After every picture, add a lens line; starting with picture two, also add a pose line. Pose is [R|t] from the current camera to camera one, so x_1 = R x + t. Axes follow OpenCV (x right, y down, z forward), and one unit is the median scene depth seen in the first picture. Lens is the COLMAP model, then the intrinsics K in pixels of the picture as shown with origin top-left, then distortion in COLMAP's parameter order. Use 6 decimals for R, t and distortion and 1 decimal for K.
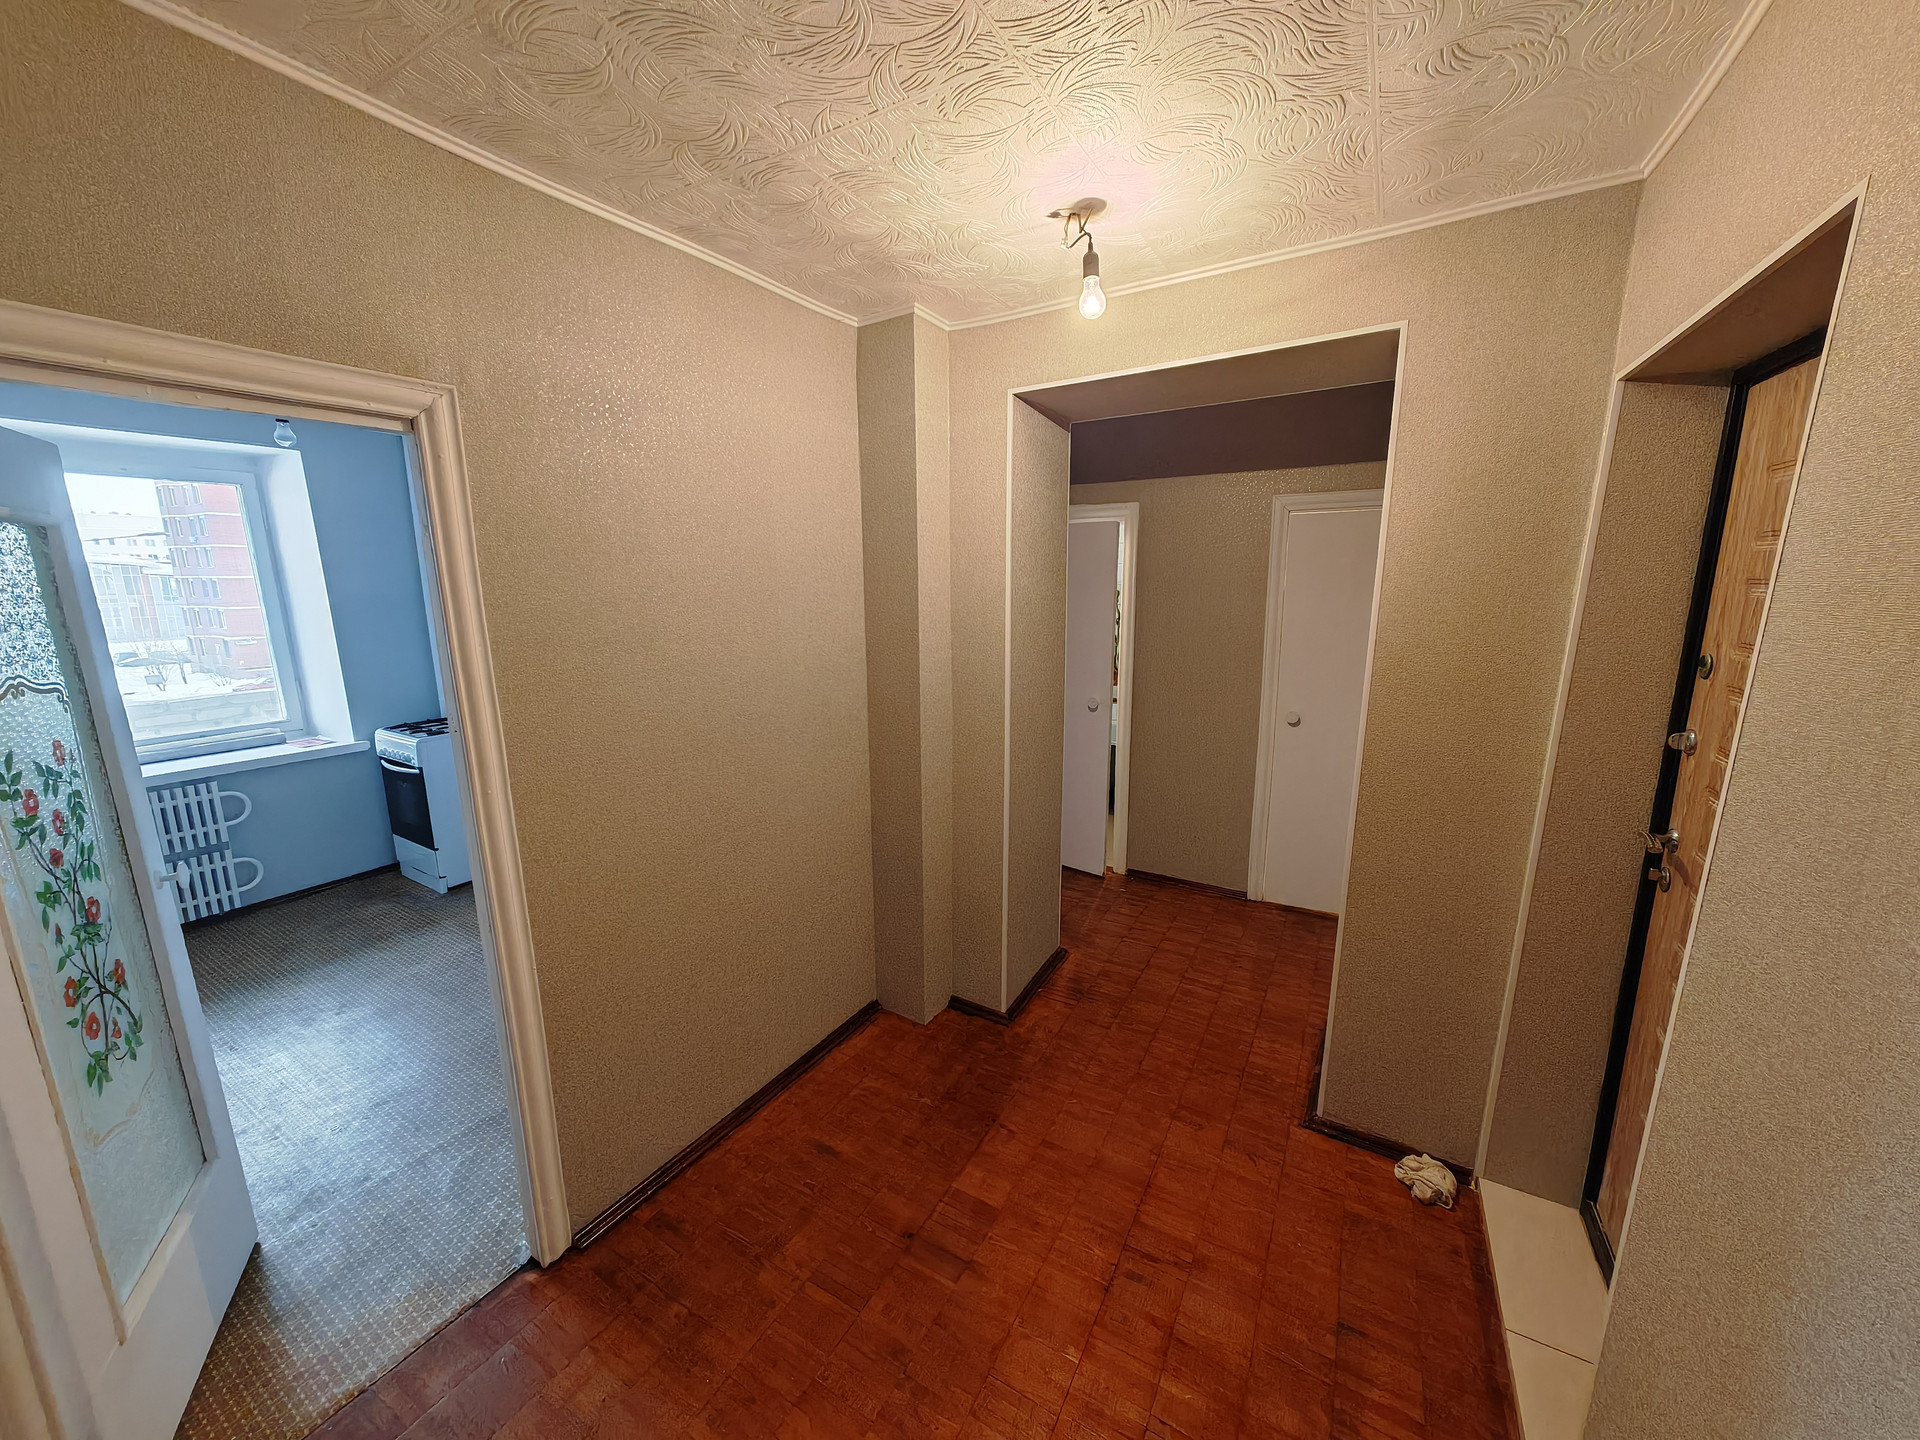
lens RADIAL K [[722.0, 0, 961.7], [0, 722.0, 715.8], [0, 0, 1]] dist [0.001114, 0.000339]
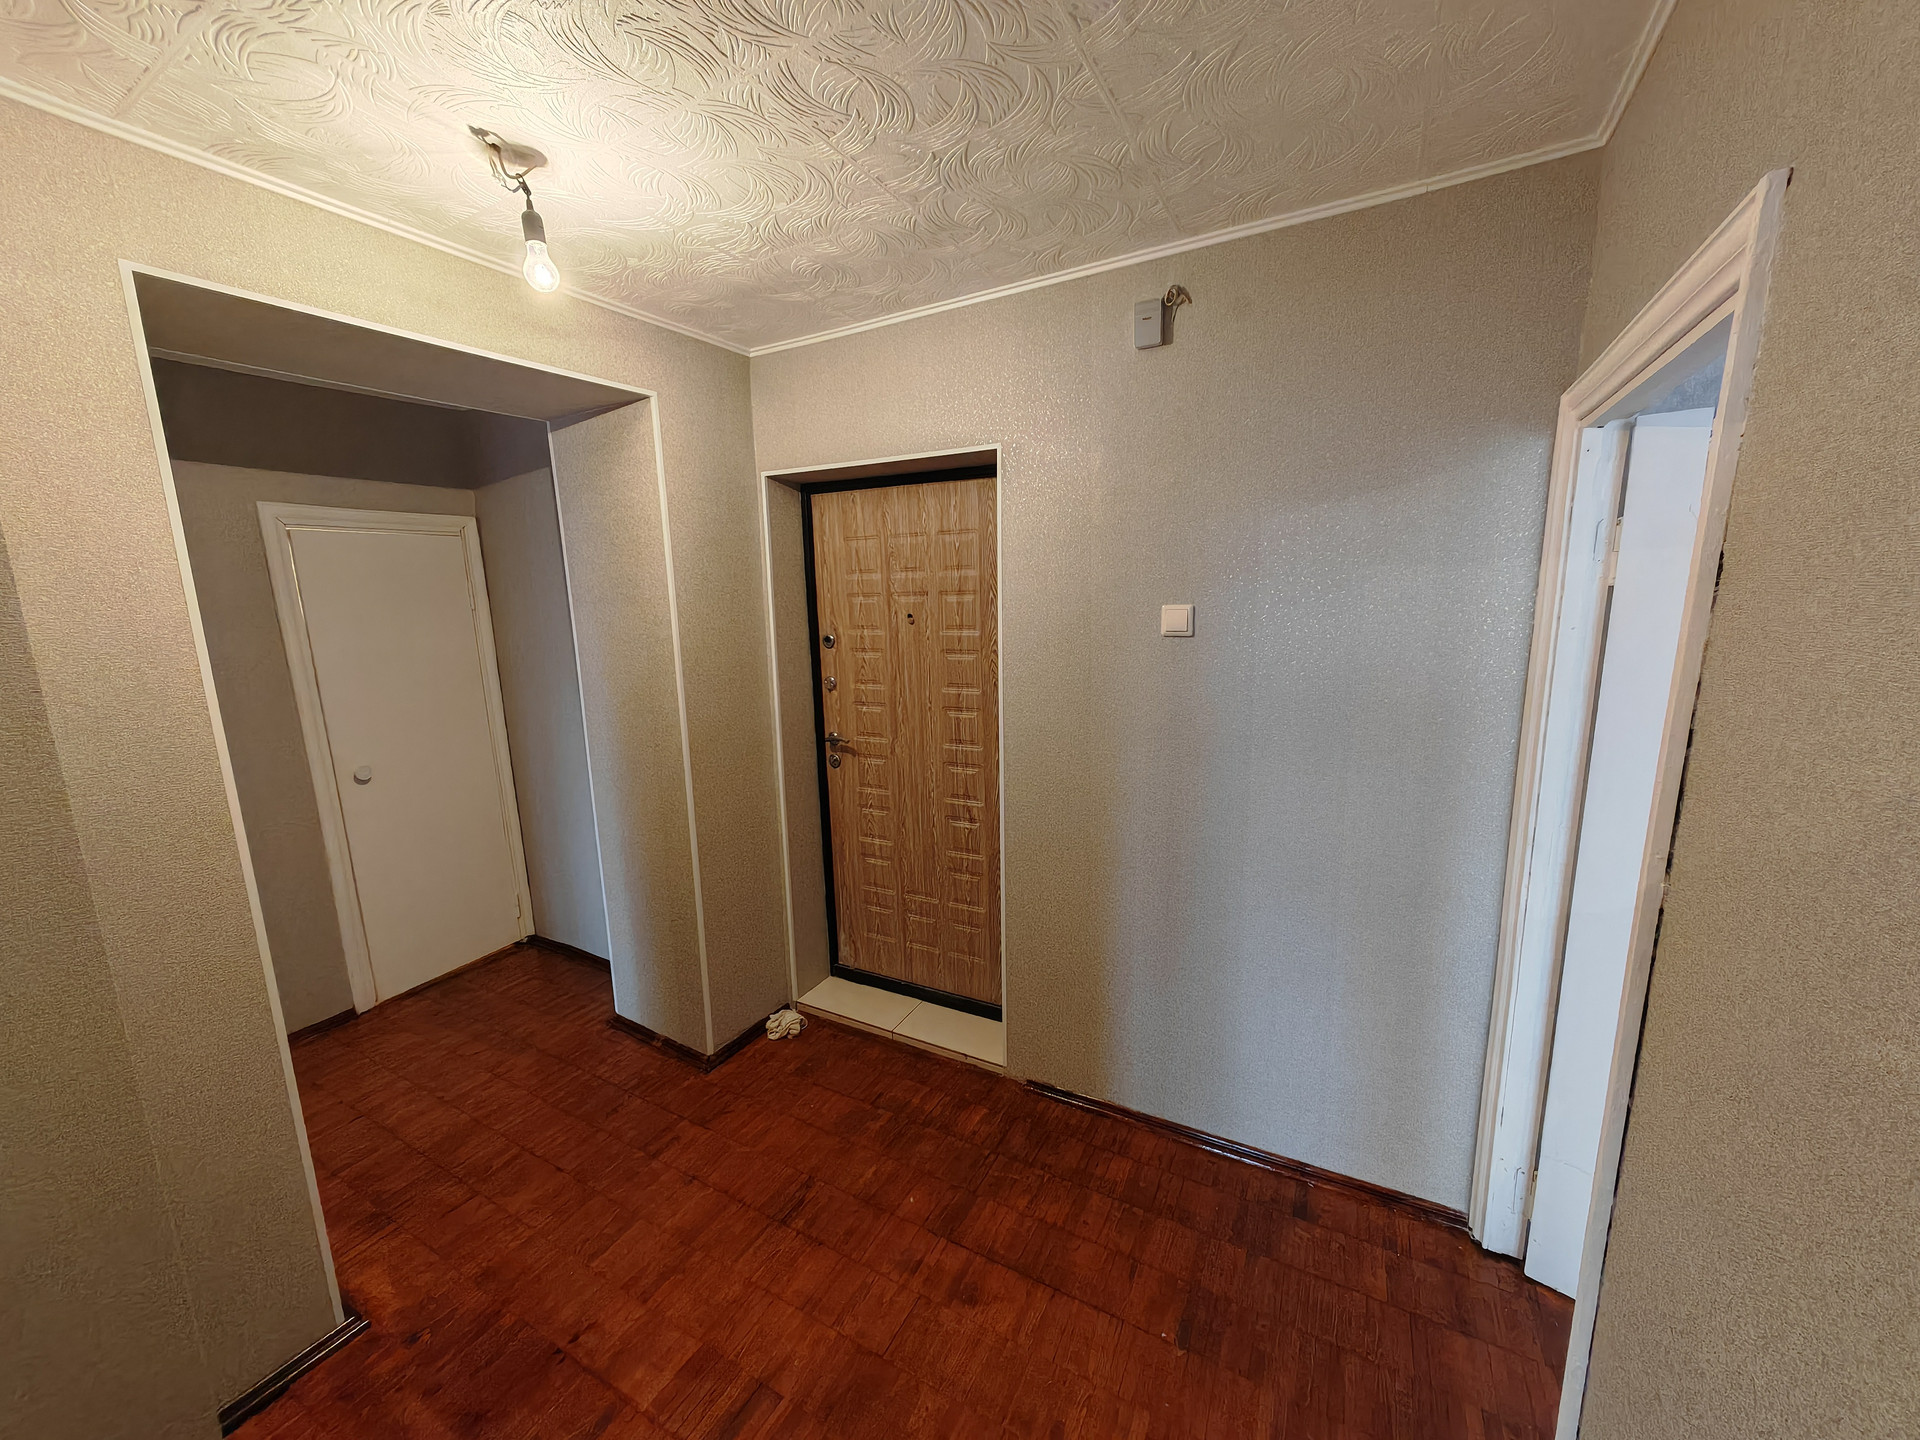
lens RADIAL K [[722.0, 0, 961.7], [0, 722.0, 715.8], [0, 0, 1]] dist [0.001114, 0.000339]
pose [[-0.030276, -0.157896, 0.986991, -0.720254], [0.214792, 0.963348, 0.160703, -0.093038], [-0.976190, 0.216864, 0.004748, 0.590842]]
